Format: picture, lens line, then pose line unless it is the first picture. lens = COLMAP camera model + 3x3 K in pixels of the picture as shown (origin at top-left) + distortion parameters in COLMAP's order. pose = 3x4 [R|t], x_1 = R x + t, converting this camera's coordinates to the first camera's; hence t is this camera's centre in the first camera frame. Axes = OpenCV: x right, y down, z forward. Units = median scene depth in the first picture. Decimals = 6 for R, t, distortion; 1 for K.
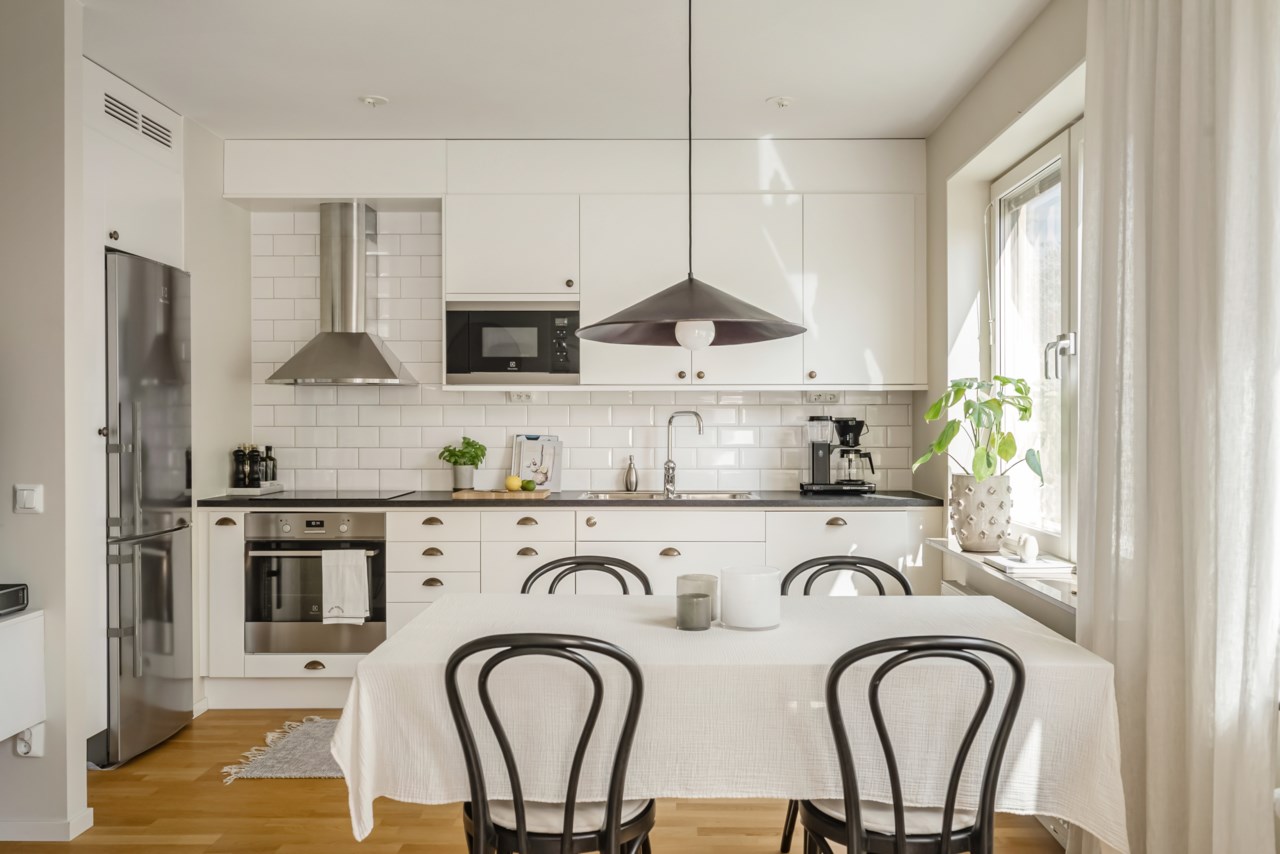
lens RADIAL K [[1055.8, 0, 640.0], [0, 1055.8, 427.0], [0, 0, 1]] dist [0.004418, 0.001444]
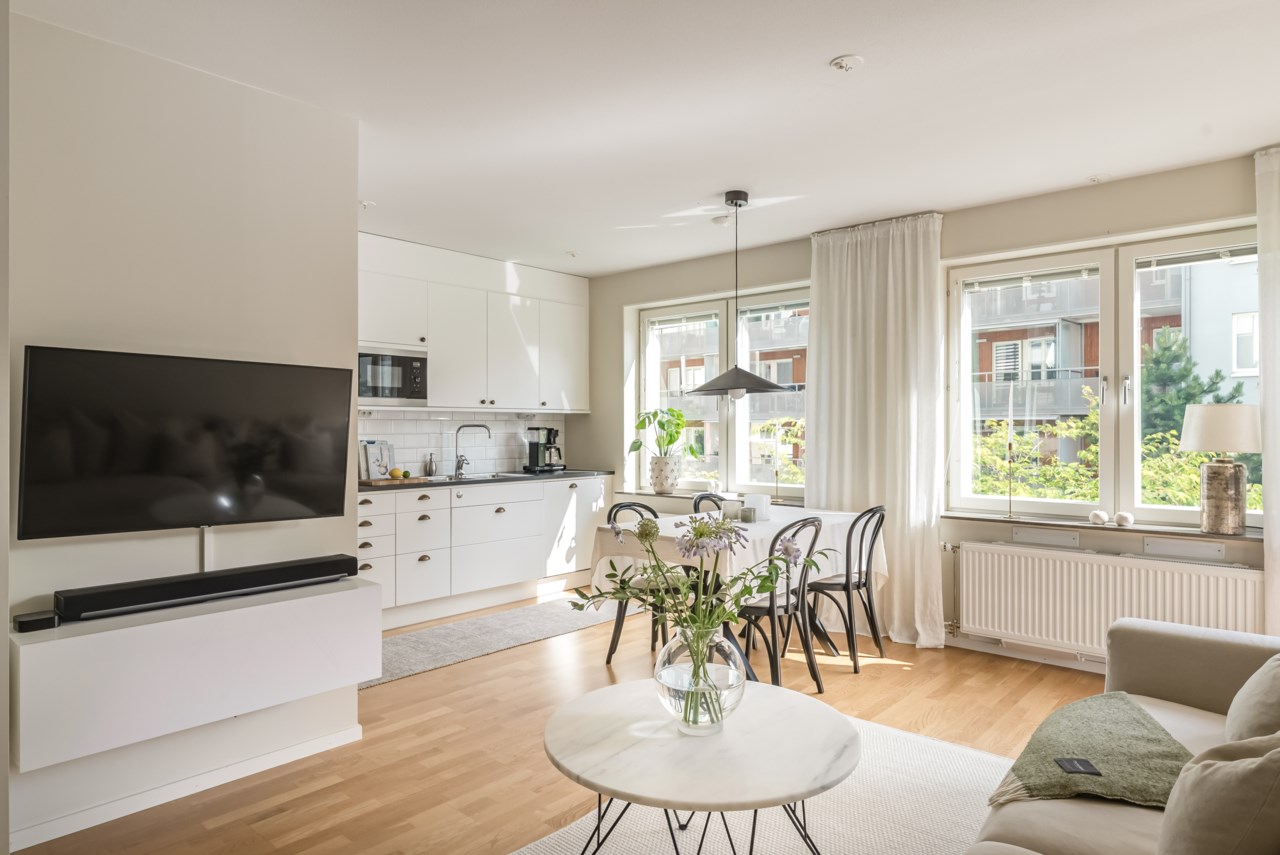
lens RADIAL K [[769.9, 0, 640.0], [0, 769.9, 427.5], [0, 0, 1]] dist [-0.004018, -0.000181]
pose [[0.647541, 0.000043, 0.762031, -0.688758], [0.005300, 0.999976, -0.004560, -0.003451], [-0.762012, 0.006992, 0.647525, 0.050539]]
